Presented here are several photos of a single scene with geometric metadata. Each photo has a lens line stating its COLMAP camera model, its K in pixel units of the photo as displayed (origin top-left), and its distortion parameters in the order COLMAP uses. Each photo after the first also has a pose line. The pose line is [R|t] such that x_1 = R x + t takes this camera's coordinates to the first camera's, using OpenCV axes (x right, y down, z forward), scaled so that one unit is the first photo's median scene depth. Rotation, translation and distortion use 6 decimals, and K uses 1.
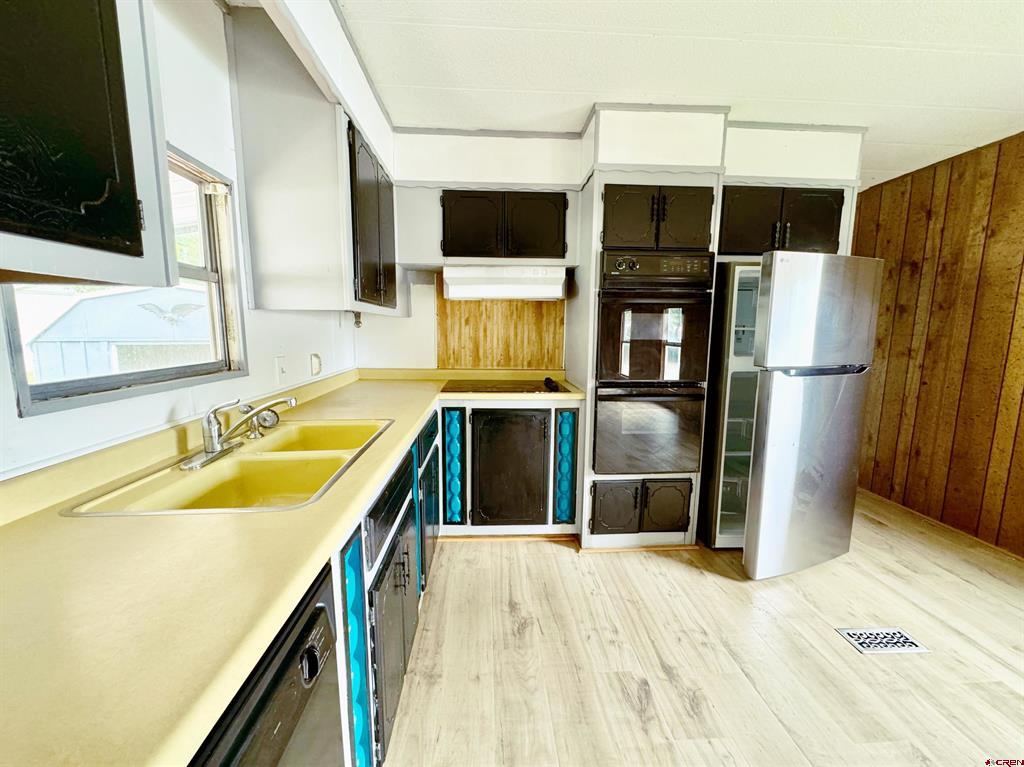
lens RADIAL K [[410.1, 0, 511.3], [0, 410.1, 381.9], [0, 0, 1]] dist [-0.000291, 0.000280]
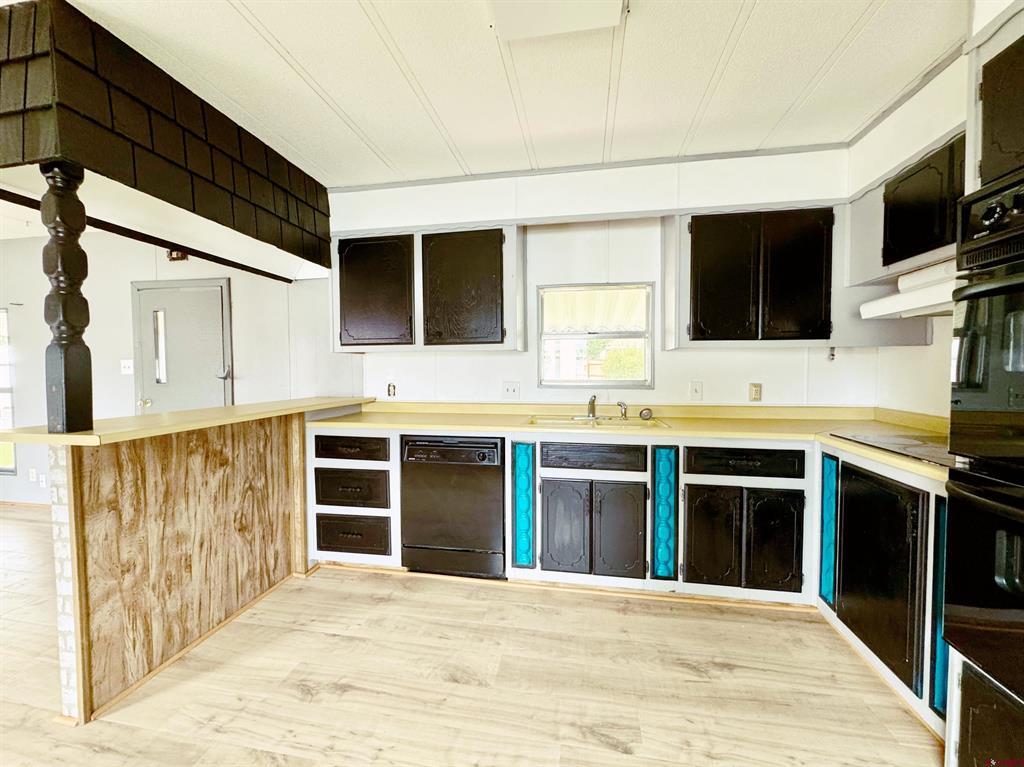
lens RADIAL K [[410.1, 0, 511.3], [0, 410.1, 381.9], [0, 0, 1]] dist [-0.000291, 0.000280]
pose [[-0.239526, 0.027029, -0.970514, 1.219573], [-0.125606, 0.990349, 0.058582, -0.076062], [0.962731, 0.135934, -0.233820, 0.854825]]
